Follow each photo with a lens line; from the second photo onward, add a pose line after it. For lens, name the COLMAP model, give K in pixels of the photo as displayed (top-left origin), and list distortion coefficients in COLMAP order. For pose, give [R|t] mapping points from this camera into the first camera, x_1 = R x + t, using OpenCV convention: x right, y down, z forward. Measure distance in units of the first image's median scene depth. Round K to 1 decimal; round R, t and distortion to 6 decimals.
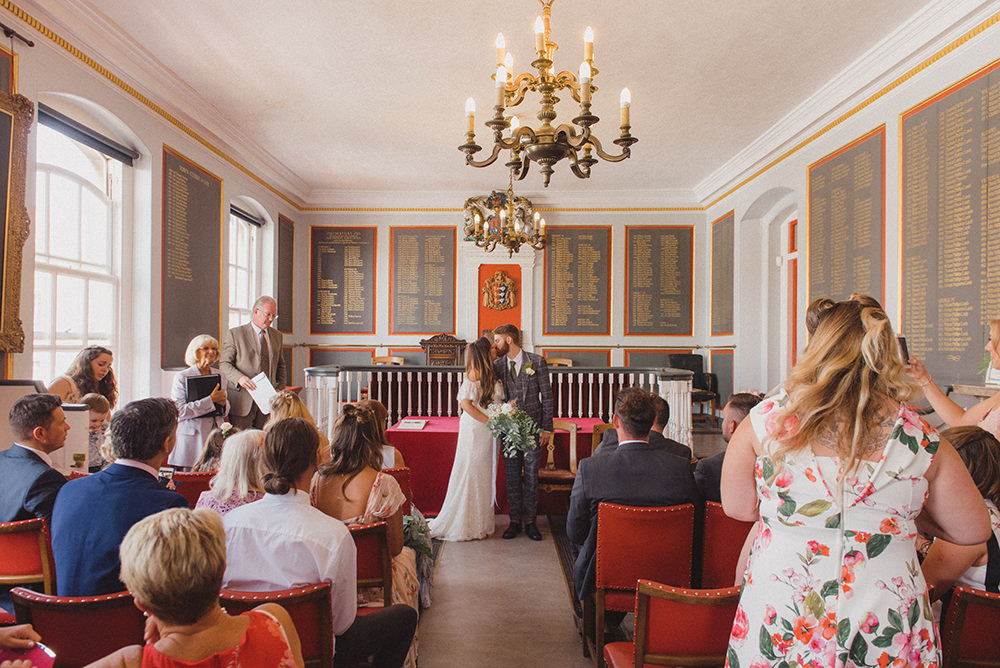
lens RADIAL K [[672.0, 0, 497.3], [0, 672.0, 336.9], [0, 0, 1]] dist [0.001775, 0.001792]
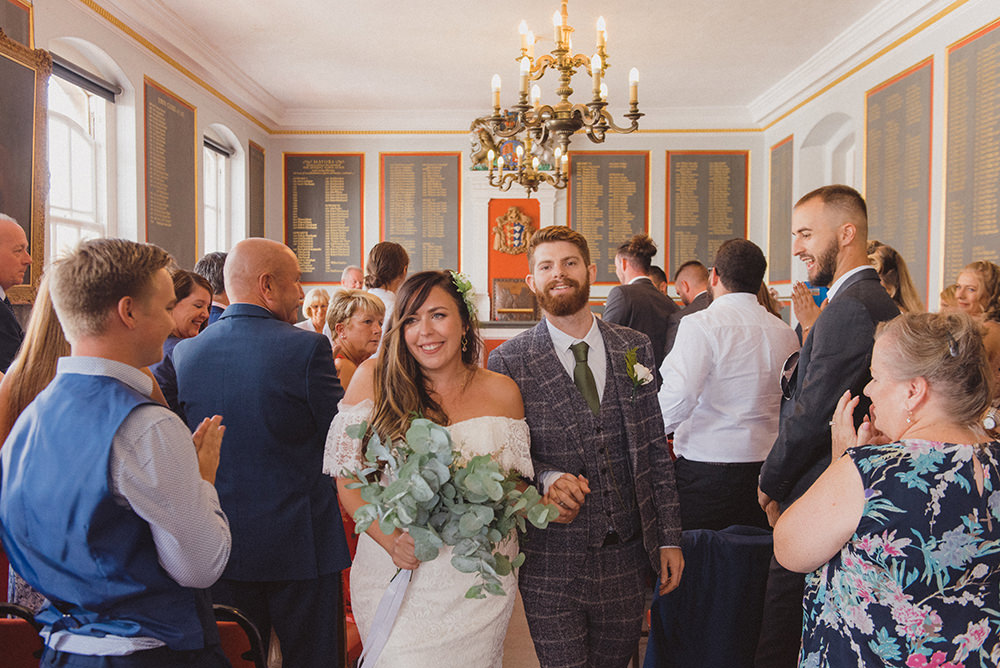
lens RADIAL K [[1009.8, 0, 501.1], [0, 1009.8, 334.8], [0, 0, 1]] dist [-0.038106, 0.000000]
pose [[0.999991, -0.004256, -0.000848, -0.014776], [0.004293, 0.998785, 0.049102, -0.002598], [0.000638, -0.049105, 0.998793, -0.311853]]
